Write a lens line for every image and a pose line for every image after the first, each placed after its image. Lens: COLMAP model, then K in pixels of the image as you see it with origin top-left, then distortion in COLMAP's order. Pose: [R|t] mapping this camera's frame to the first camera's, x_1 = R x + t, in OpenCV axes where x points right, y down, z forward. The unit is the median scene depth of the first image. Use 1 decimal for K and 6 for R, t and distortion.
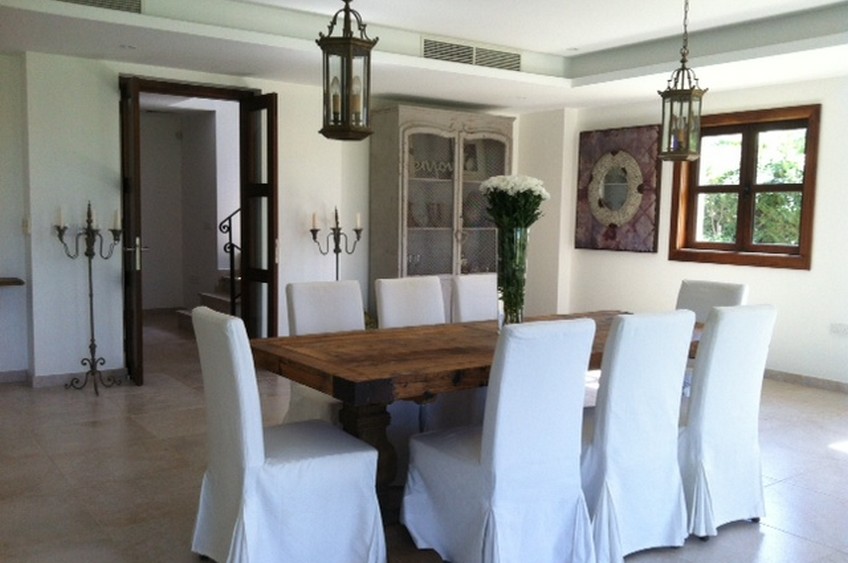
lens RADIAL K [[793.2, 0, 445.3], [0, 793.2, 283.0], [0, 0, 1]] dist [0.261107, -0.282348]
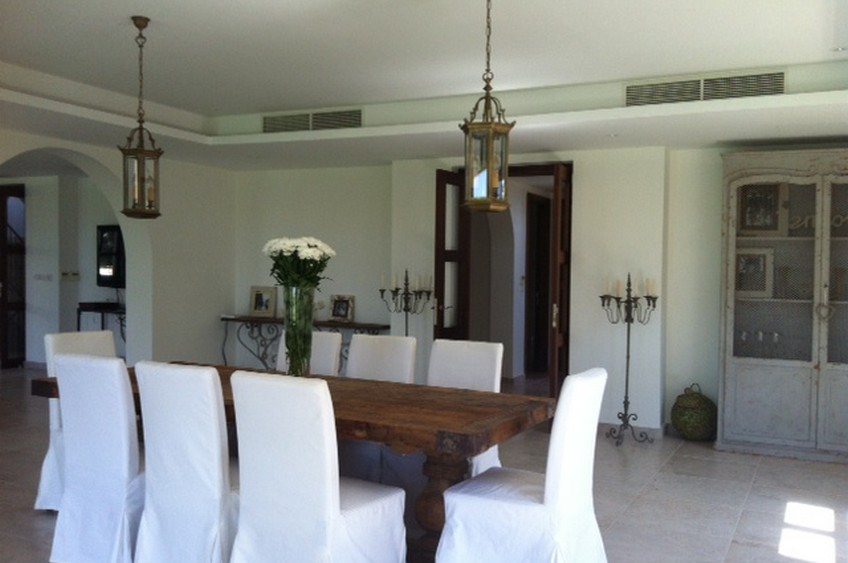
lens RADIAL K [[789.7, 0, 416.8], [0, 789.7, 298.5], [0, 0, 1]] dist [0.107786, -0.270601]
pose [[0.431671, 0.023717, -0.901719, 0.538215], [-0.092254, 0.995573, -0.017978, -0.023002], [0.897301, 0.090948, 0.431948, 0.339131]]
